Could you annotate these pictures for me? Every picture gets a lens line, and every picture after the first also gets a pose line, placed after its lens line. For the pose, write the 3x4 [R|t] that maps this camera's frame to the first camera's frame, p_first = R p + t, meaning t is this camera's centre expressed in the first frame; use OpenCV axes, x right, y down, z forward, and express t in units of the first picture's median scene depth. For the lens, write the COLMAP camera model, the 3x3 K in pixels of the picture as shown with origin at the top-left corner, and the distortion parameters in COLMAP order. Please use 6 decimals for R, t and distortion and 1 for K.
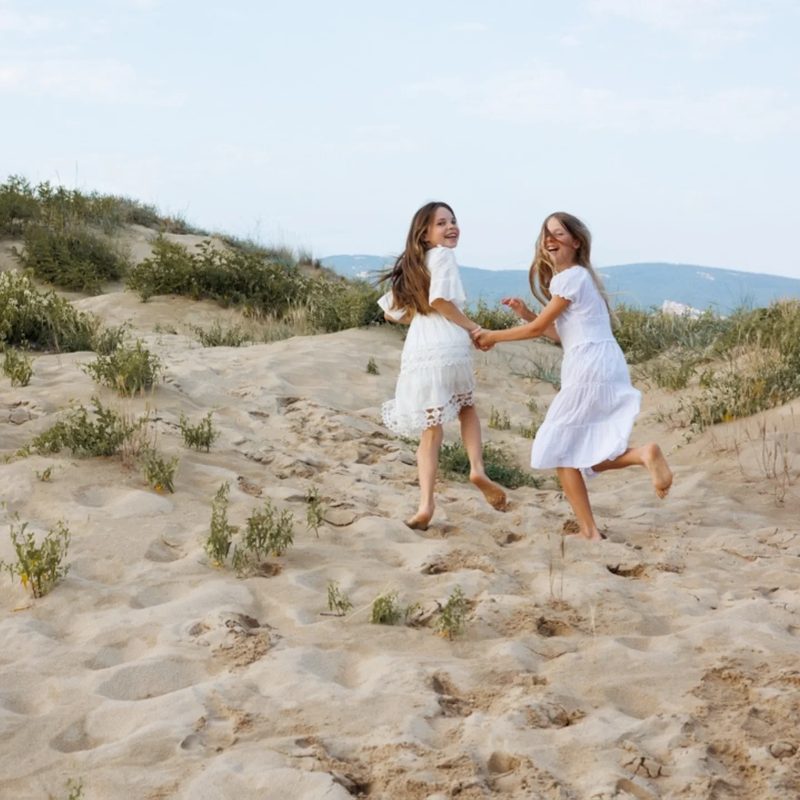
lens RADIAL K [[1584.9, 0, 400.0], [0, 1584.9, 400.0], [0, 0, 1]] dist [-0.025404, -0.032898]
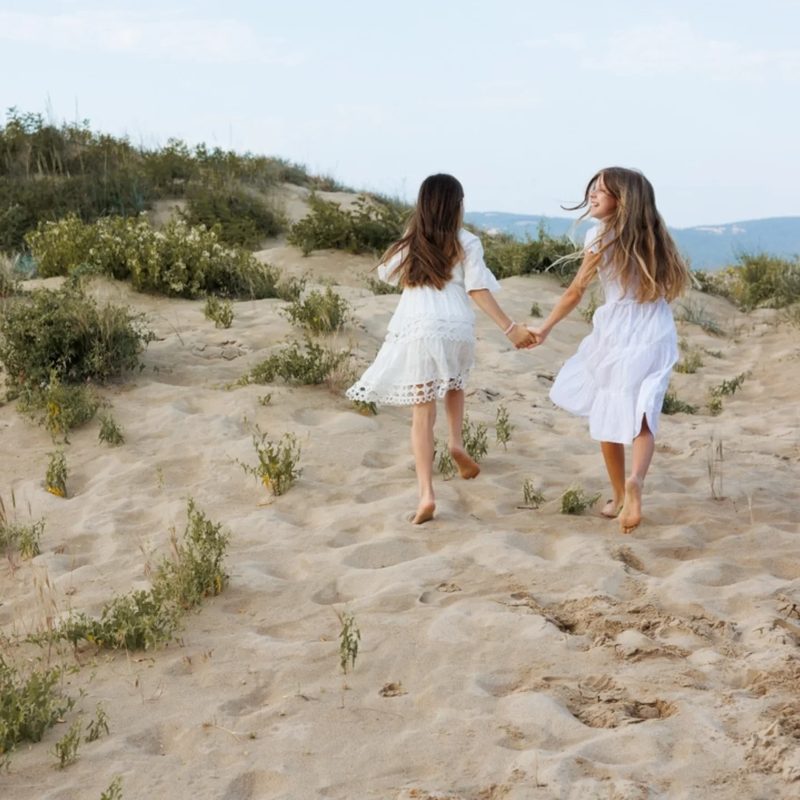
lens RADIAL K [[1584.9, 0, 400.0], [0, 1584.9, 400.0], [0, 0, 1]] dist [-0.025404, -0.032898]
pose [[0.996586, -0.000473, -0.082557, -0.030799], [0.002700, 0.999636, 0.026862, 0.016991], [0.082514, -0.026993, 0.996224, -0.152415]]
